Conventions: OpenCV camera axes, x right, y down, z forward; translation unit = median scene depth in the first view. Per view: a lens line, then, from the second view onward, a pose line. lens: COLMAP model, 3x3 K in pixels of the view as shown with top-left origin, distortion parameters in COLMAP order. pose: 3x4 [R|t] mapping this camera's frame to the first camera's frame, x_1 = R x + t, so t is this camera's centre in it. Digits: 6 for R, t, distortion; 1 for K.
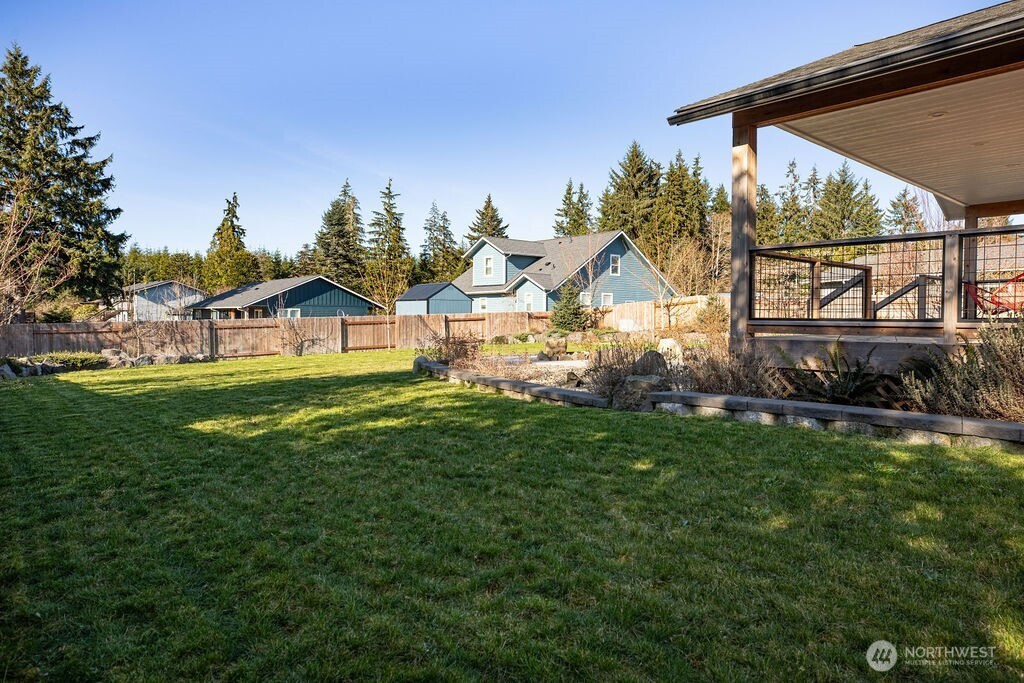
lens RADIAL K [[632.2, 0, 512.0], [0, 632.2, 341.5], [0, 0, 1]] dist [0.004224, 0.002815]
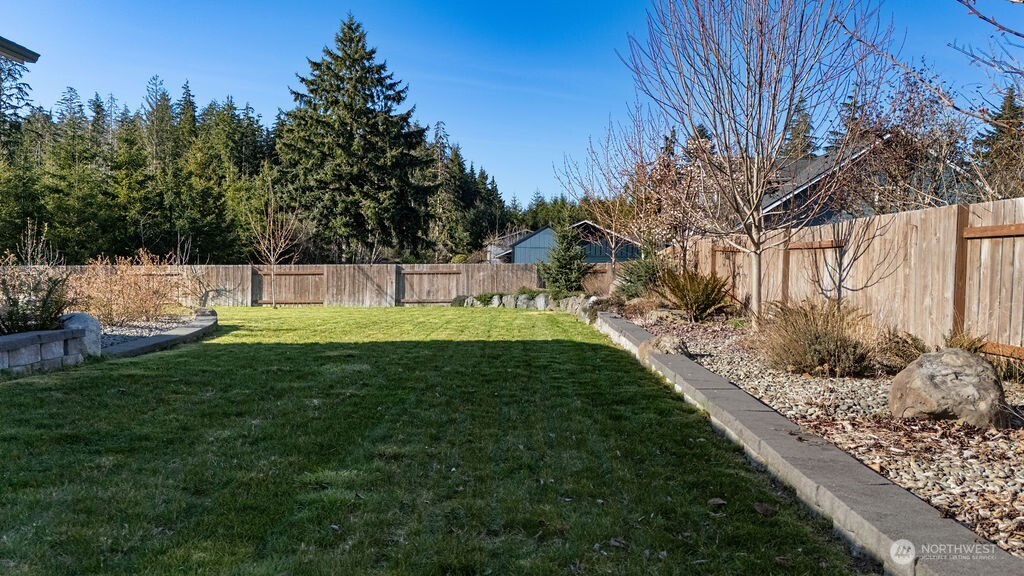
lens RADIAL K [[765.5, 0, 516.8], [0, 765.5, 288.2], [0, 0, 1]] dist [0.104189, -0.110655]
pose [[0.751031, 0.034277, -0.659377, 0.298519], [-0.044892, 0.998992, 0.000799, -0.011500], [0.658739, 0.029001, 0.751812, 0.186685]]
